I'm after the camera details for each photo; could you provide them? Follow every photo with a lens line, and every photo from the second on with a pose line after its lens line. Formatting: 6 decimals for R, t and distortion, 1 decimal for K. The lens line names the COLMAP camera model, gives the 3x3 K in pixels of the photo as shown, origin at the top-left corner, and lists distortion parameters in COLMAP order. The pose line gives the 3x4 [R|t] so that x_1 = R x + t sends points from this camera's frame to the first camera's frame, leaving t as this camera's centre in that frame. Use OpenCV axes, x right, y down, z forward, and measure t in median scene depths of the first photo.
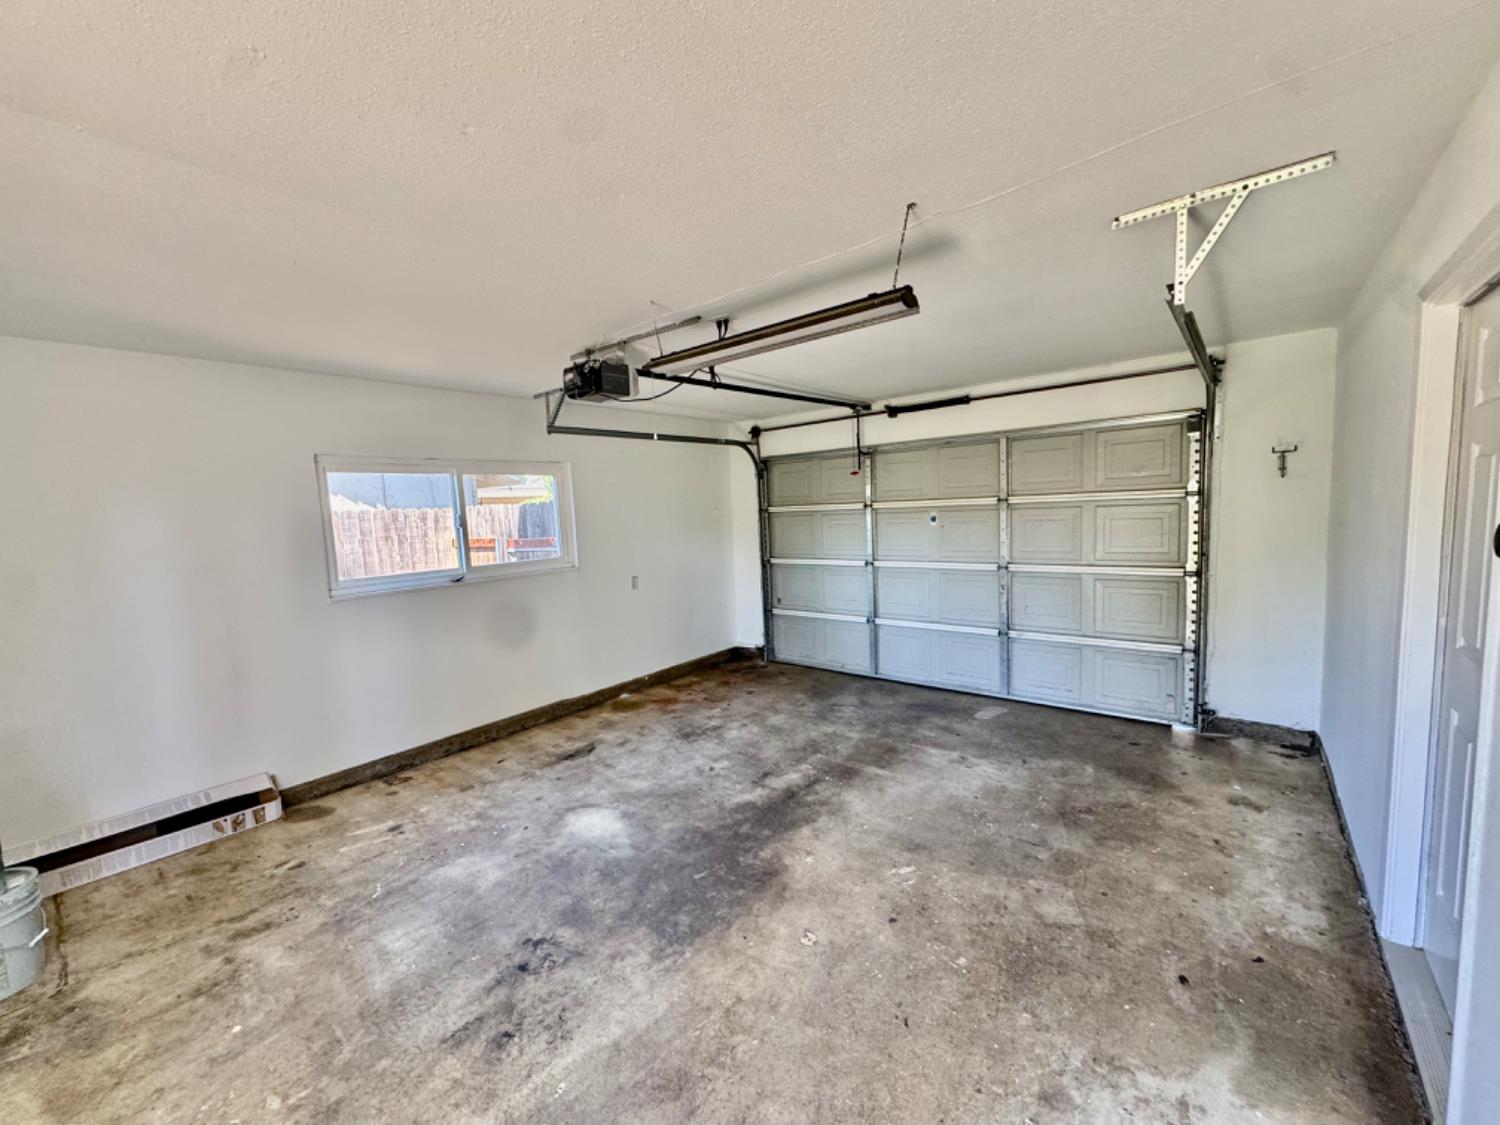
lens RADIAL K [[593.5, 0, 749.2], [0, 593.5, 565.4], [0, 0, 1]] dist [0.000142, 0.000035]
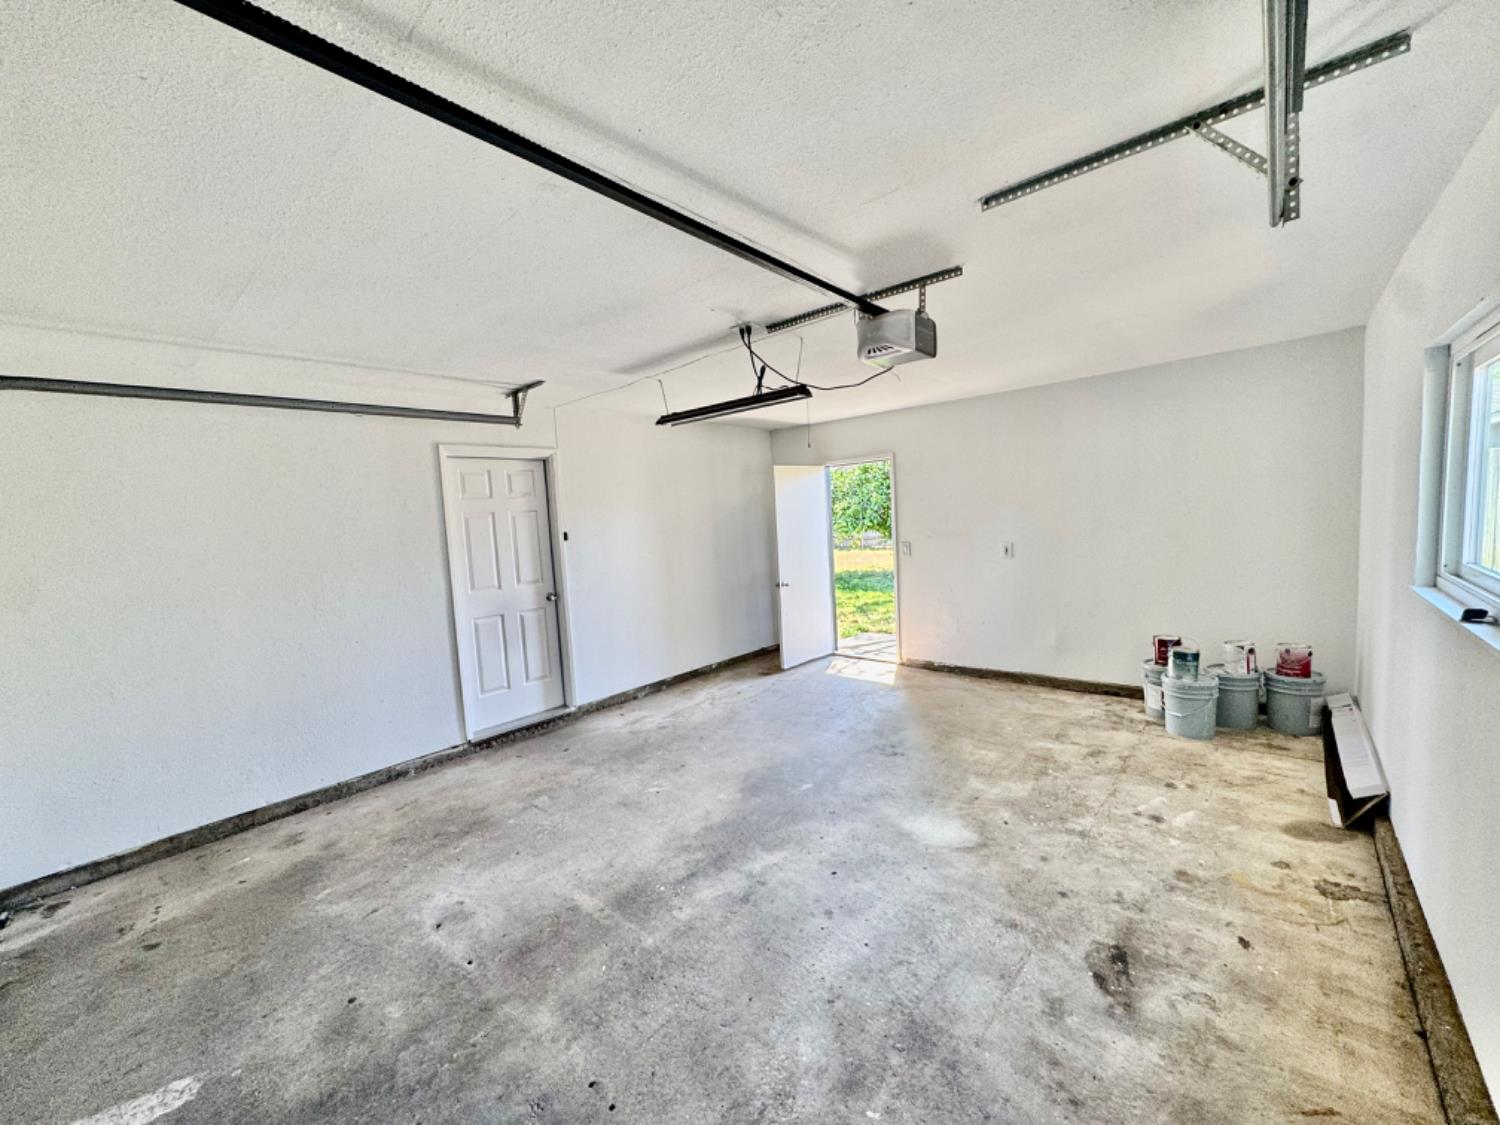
lens RADIAL K [[593.5, 0, 751.2], [0, 593.5, 564.6], [0, 0, 1]] dist [0.000142, 0.000035]
pose [[-0.994513, 0.096694, 0.039938, -0.046851], [0.102375, 0.978110, 0.181164, -0.159049], [-0.021546, 0.184258, -0.982642, 1.727421]]
